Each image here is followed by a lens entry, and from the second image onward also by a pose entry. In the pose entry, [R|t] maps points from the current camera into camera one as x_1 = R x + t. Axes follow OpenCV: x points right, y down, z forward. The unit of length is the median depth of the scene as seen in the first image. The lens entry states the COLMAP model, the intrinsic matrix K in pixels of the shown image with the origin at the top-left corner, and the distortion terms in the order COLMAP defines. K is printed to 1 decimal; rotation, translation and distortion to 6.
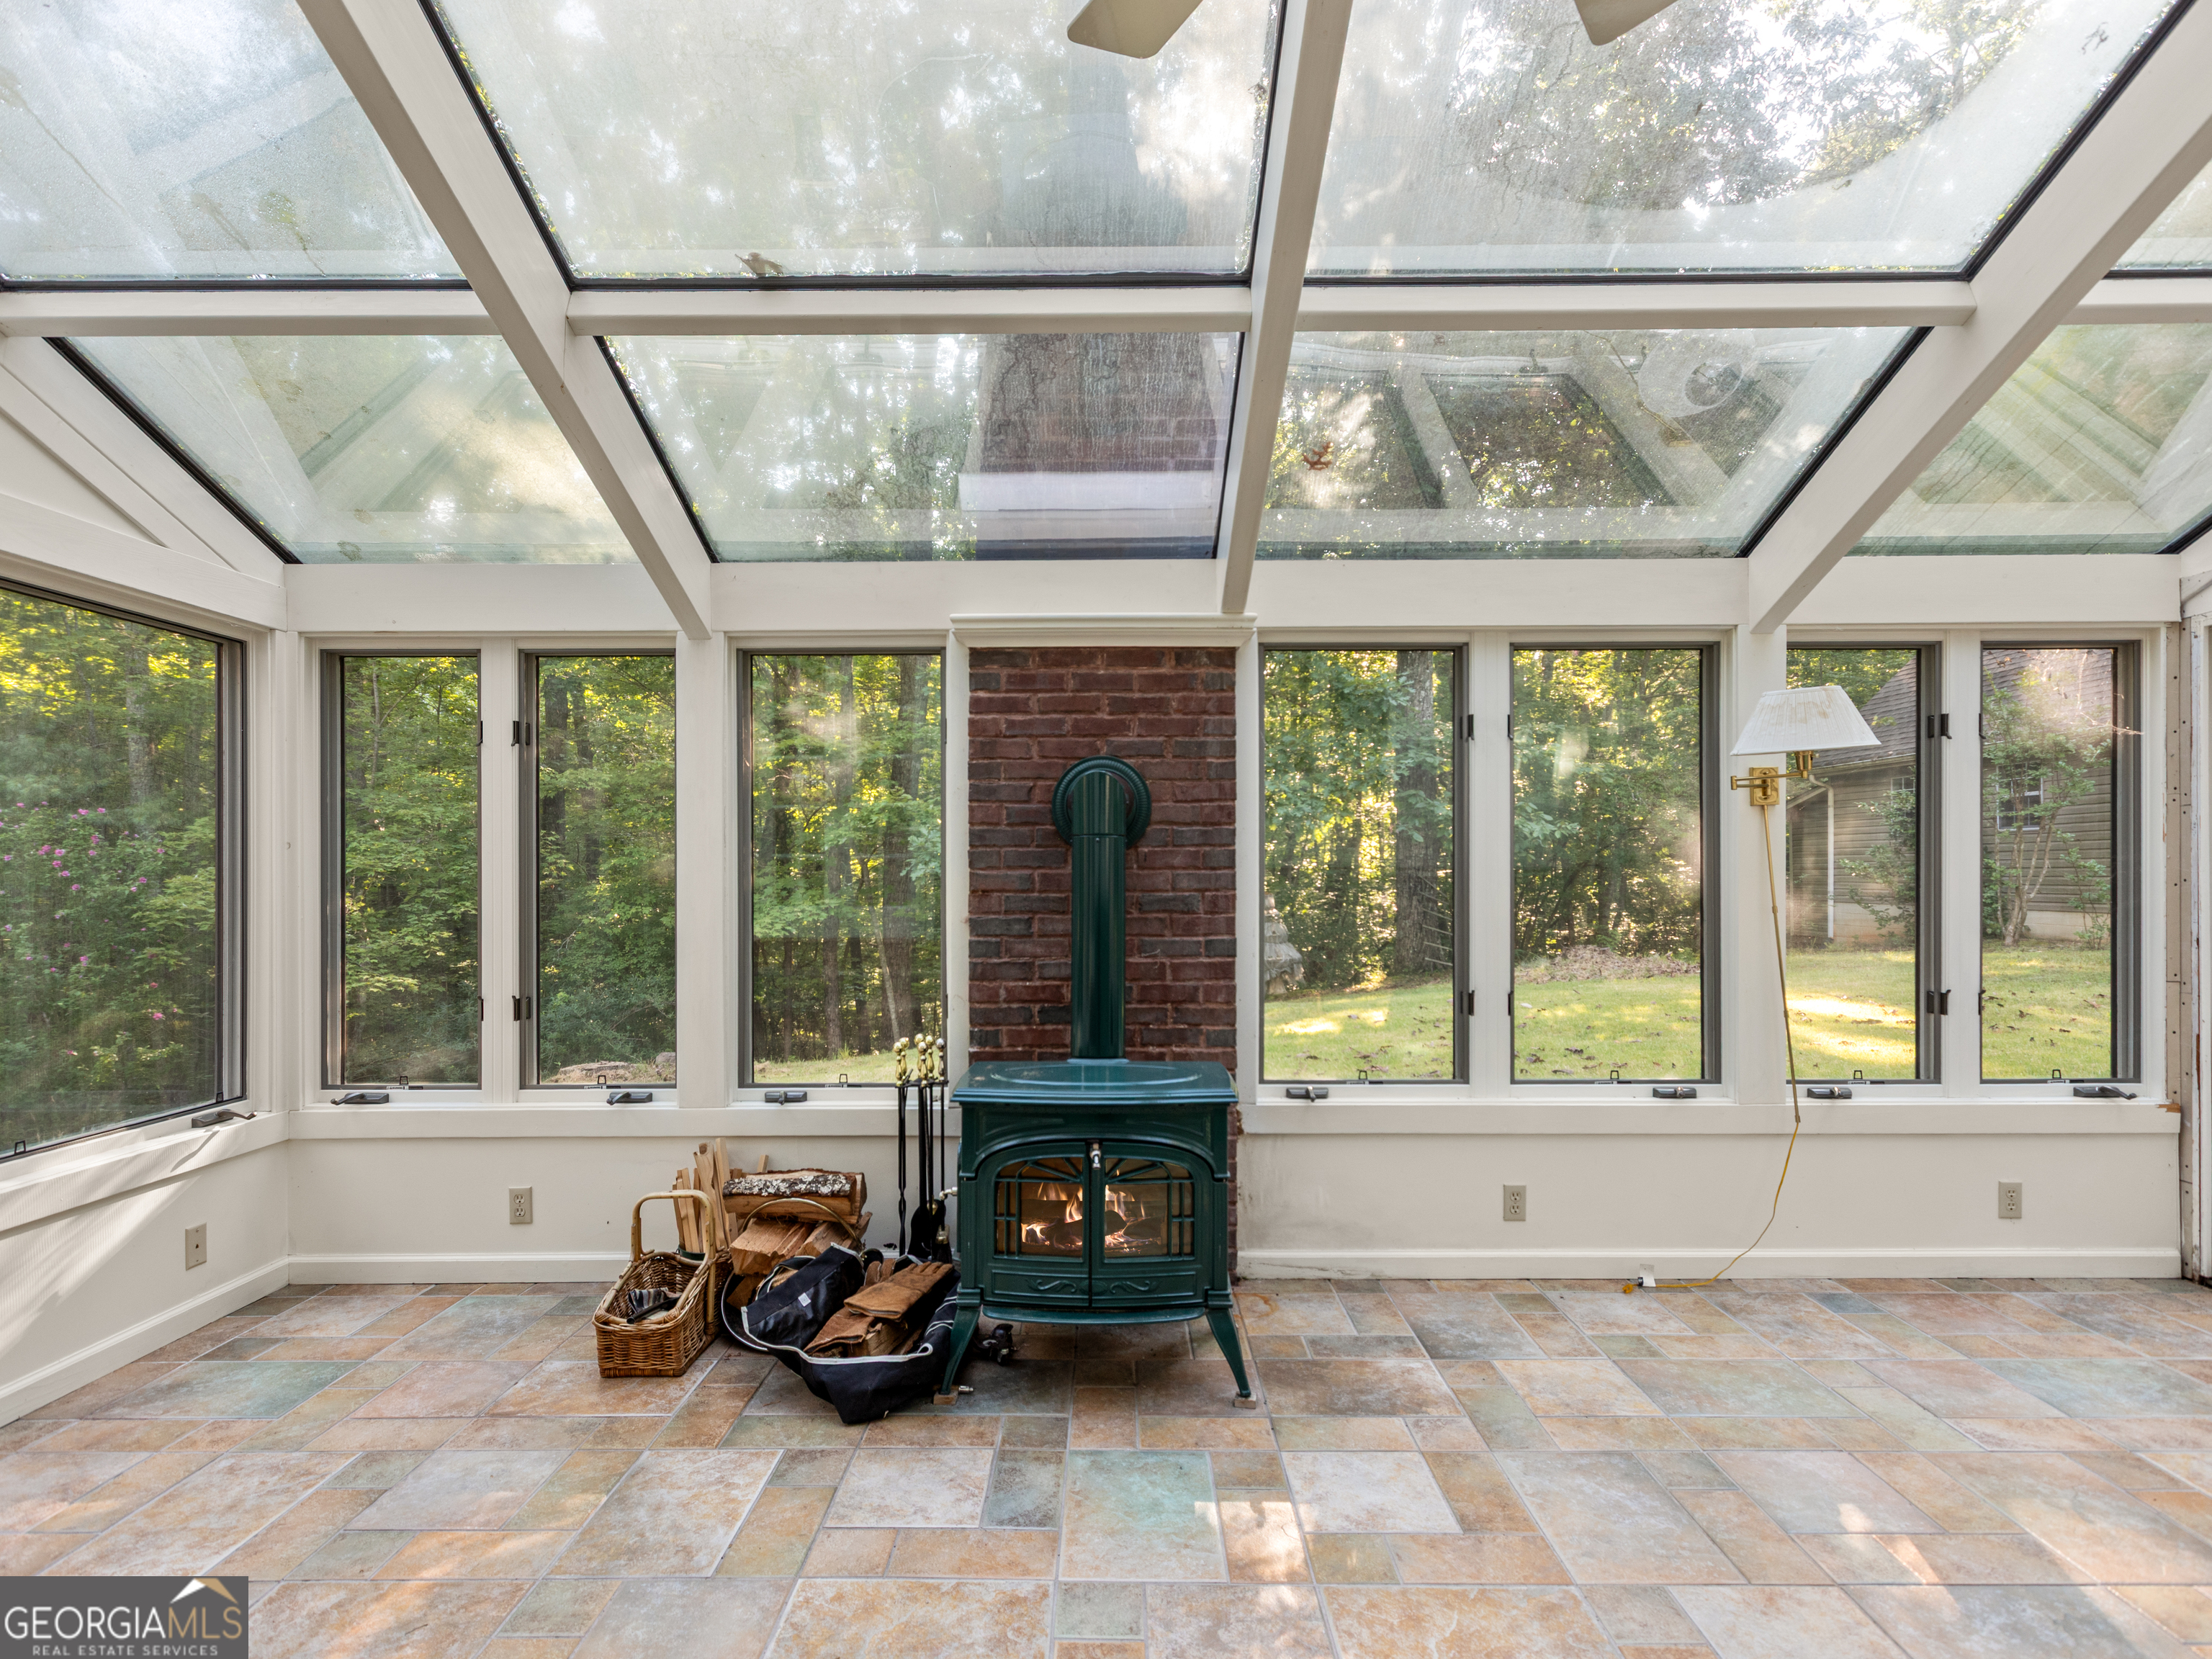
lens RADIAL K [[1096.3, 0, 1095.9], [0, 1096.3, 887.5], [0, 0, 1]] dist [0.003554, 0.001124]
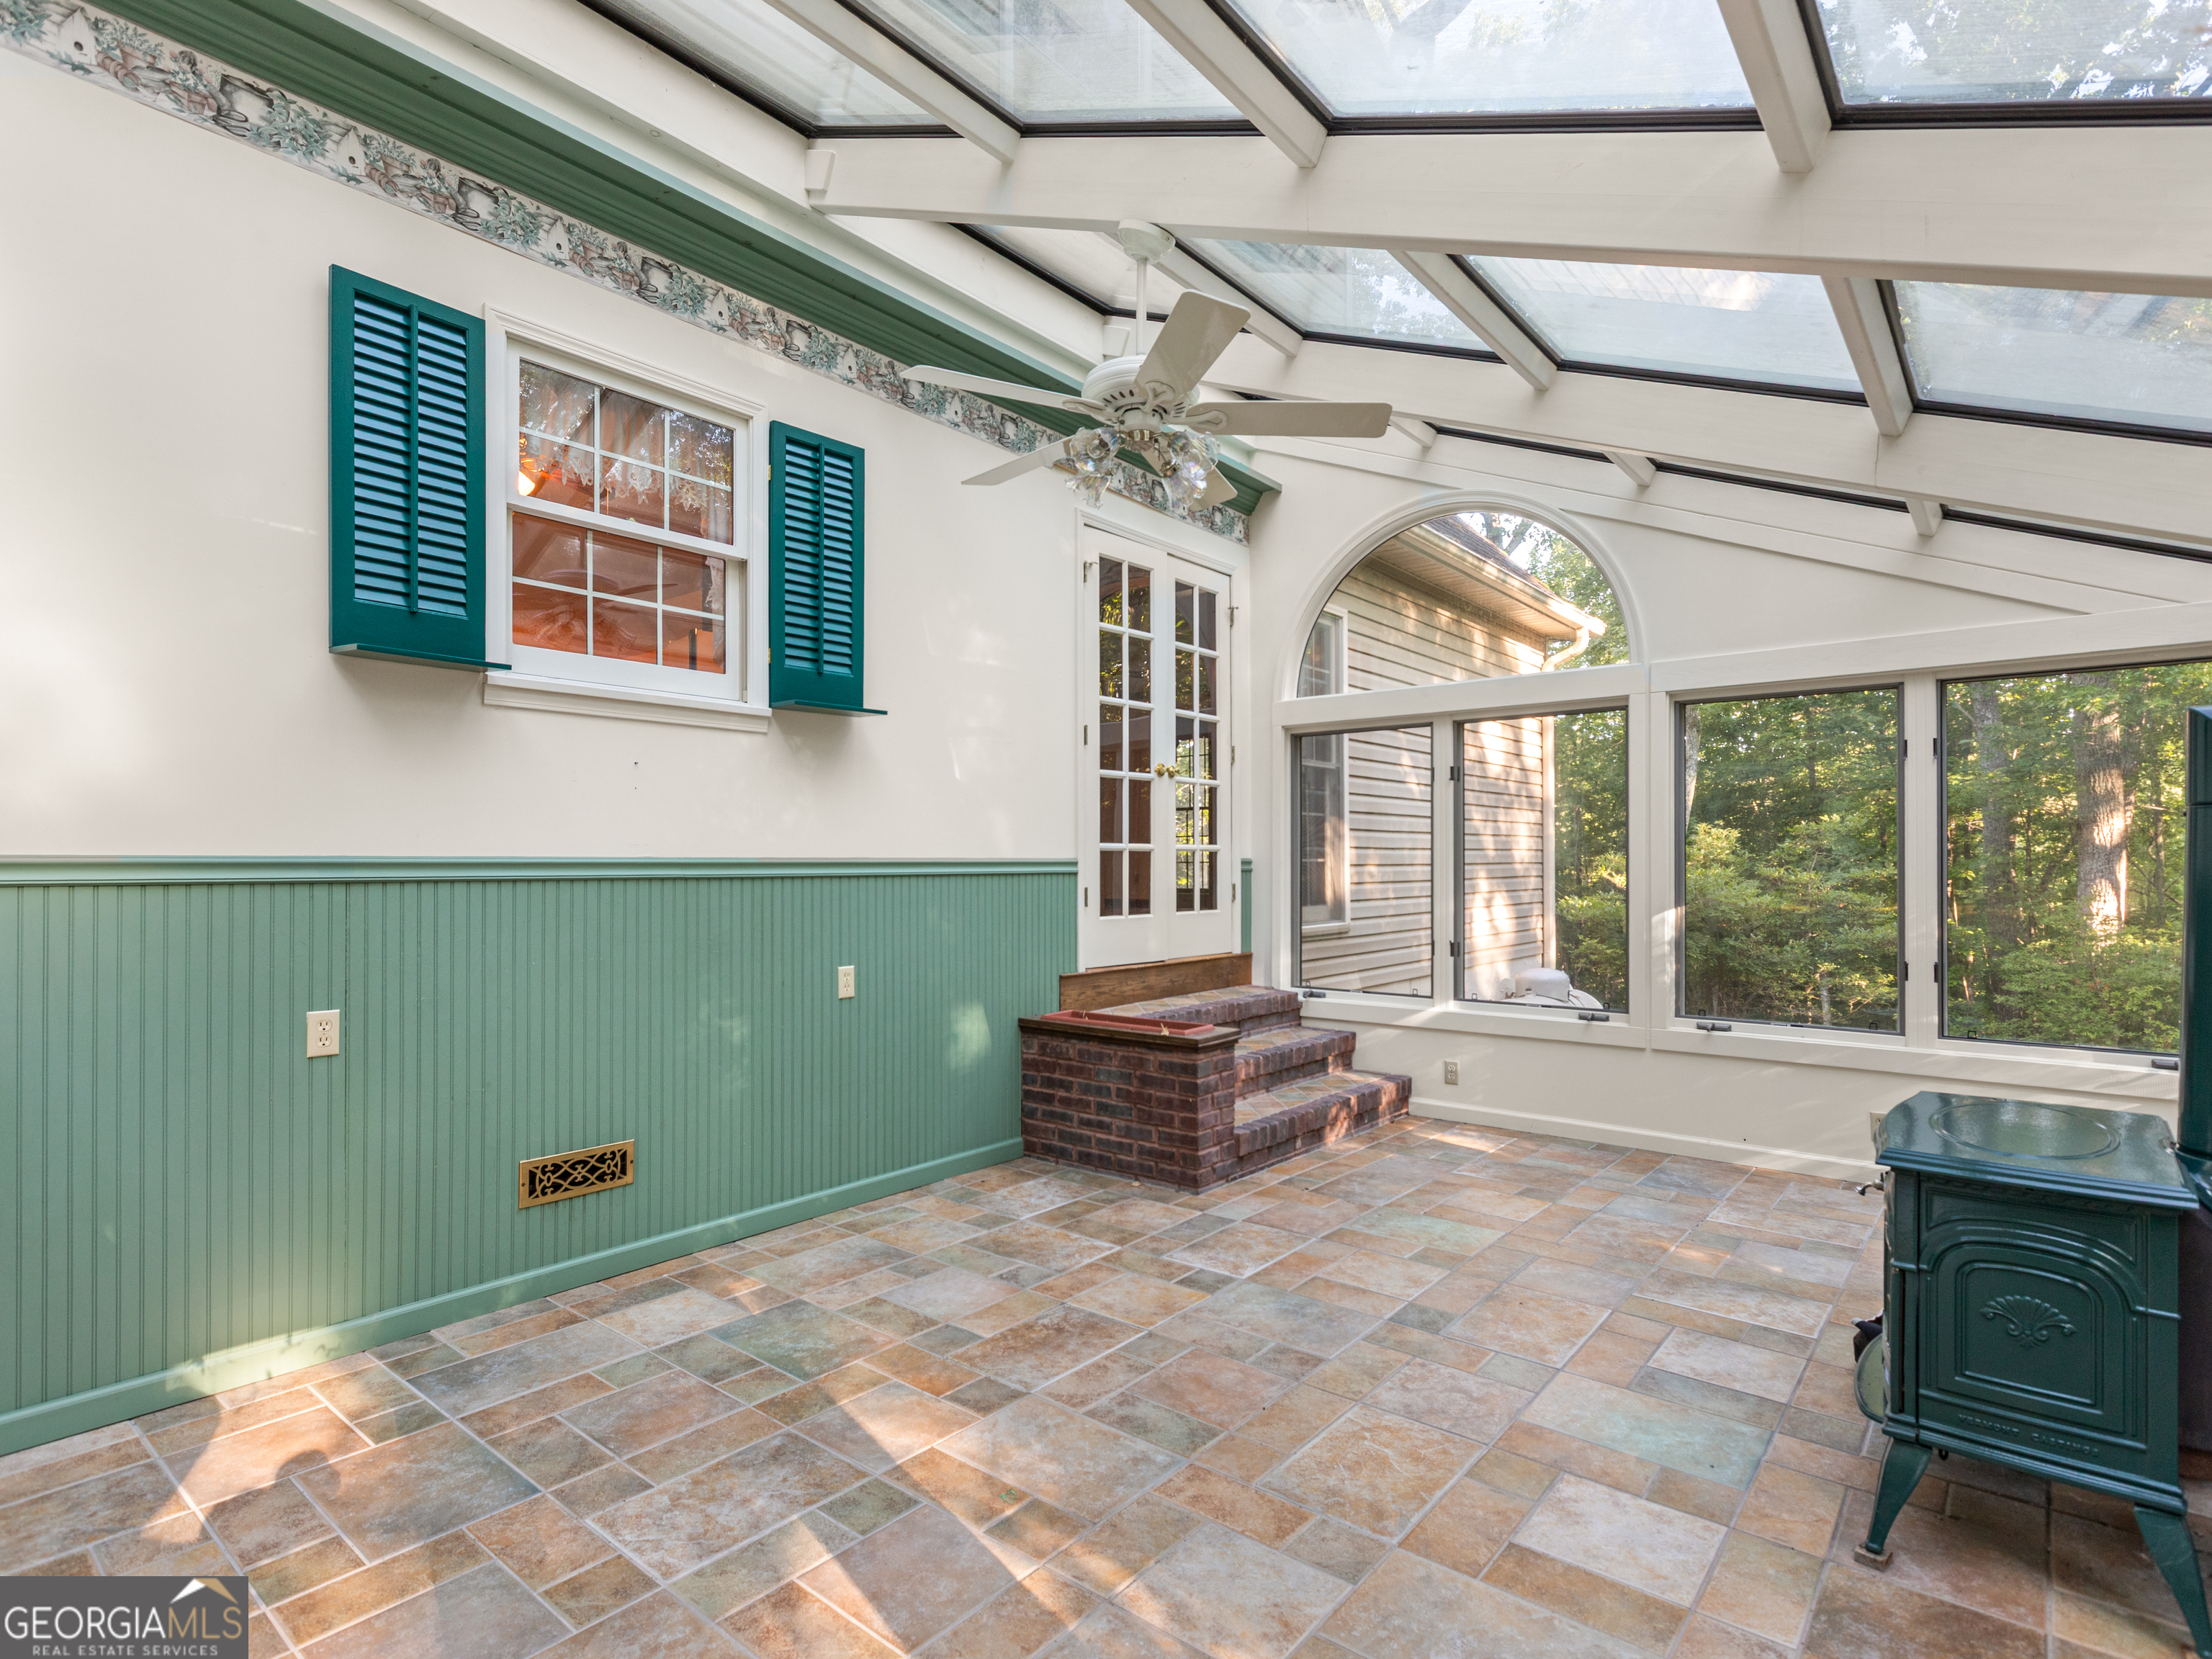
lens RADIAL K [[1096.3, 0, 1095.9], [0, 1096.3, 887.5], [0, 0, 1]] dist [0.003554, 0.001124]
pose [[-0.643916, 0.006725, -0.765067, 1.166102], [-0.007717, 0.999853, 0.015284, 0.017603], [0.765057, 0.015745, -0.643770, 1.214414]]
